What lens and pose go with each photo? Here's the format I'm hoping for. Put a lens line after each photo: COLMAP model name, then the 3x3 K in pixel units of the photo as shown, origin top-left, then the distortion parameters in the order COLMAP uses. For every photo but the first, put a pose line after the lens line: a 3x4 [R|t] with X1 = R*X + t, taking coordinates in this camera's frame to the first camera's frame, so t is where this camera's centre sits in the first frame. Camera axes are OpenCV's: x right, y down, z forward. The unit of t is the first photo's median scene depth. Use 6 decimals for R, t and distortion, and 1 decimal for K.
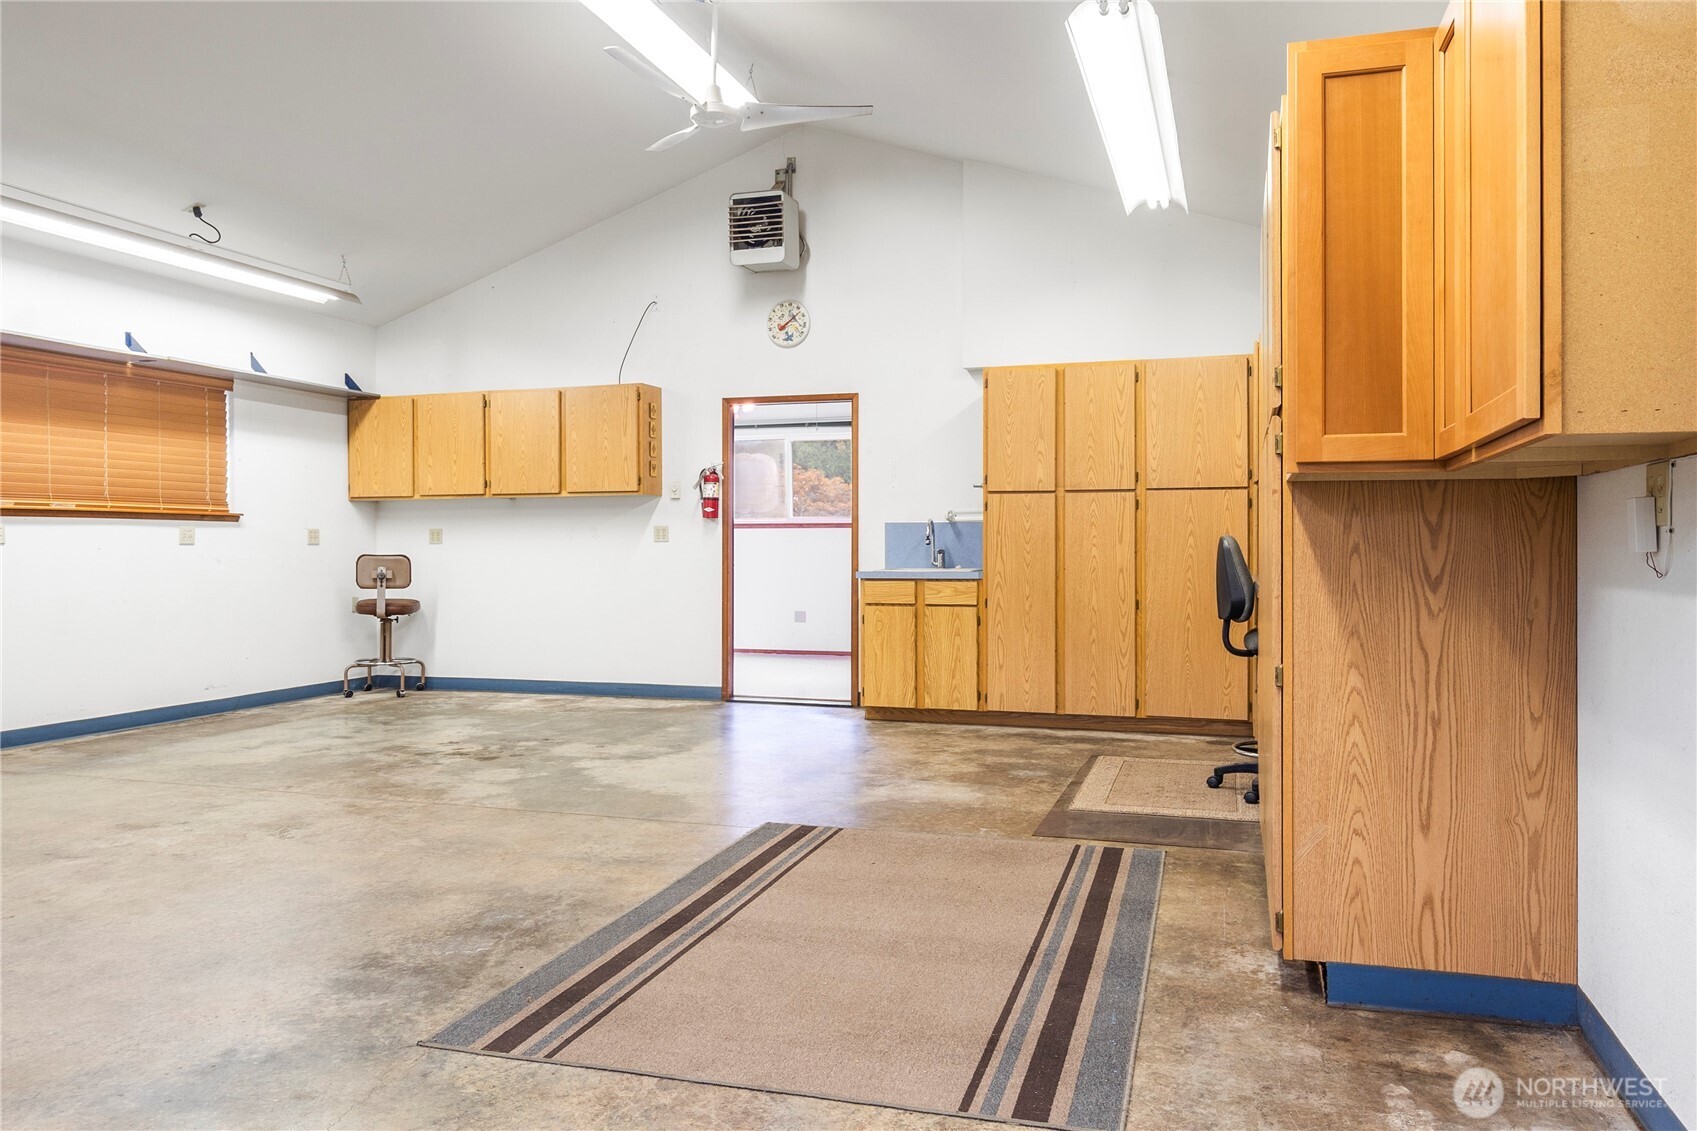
lens RADIAL K [[1207.0, 0, 853.4], [0, 1207.0, 542.6], [0, 0, 1]] dist [-0.000965, -0.001860]
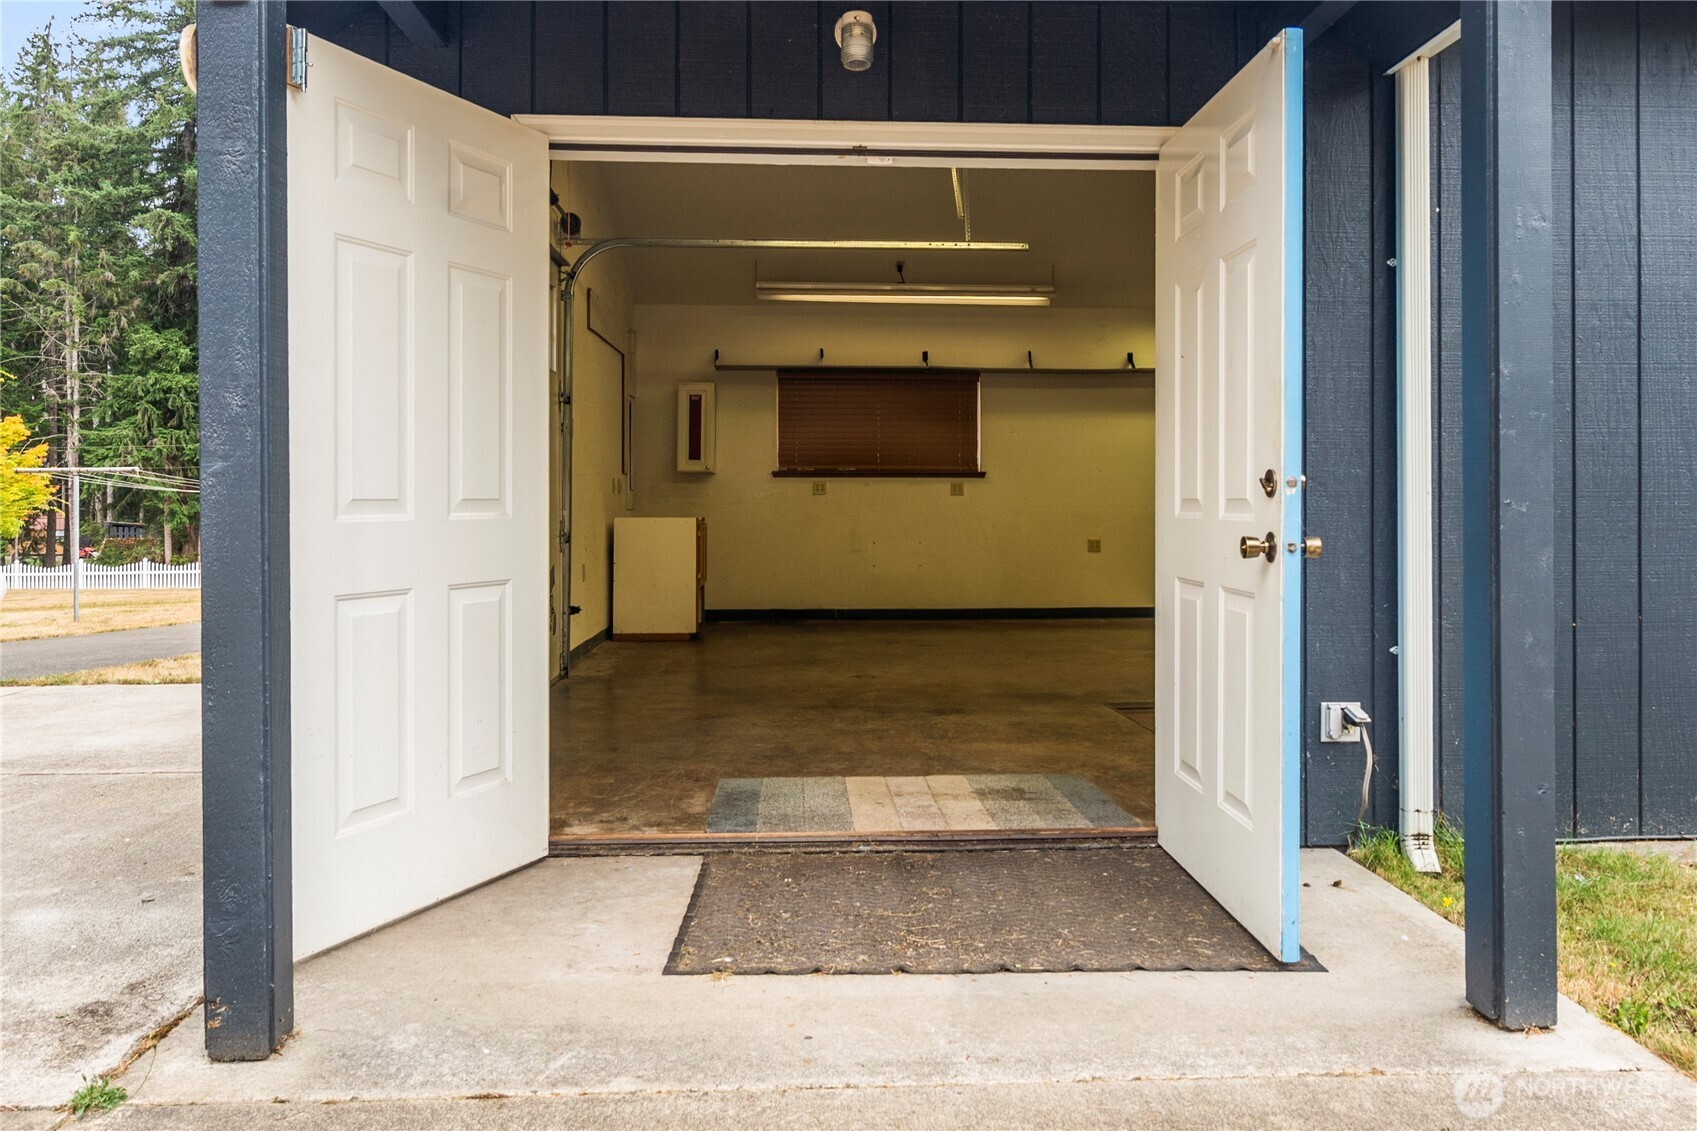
lens RADIAL K [[1207.0, 0, 853.4], [0, 1207.0, 542.6], [0, 0, 1]] dist [-0.000965, -0.001860]
pose [[0.320855, 0.012120, -0.947051, 0.745432], [-0.005314, 0.999925, 0.010996, 0.042719], [0.947113, 0.001505, 0.320895, 0.425643]]
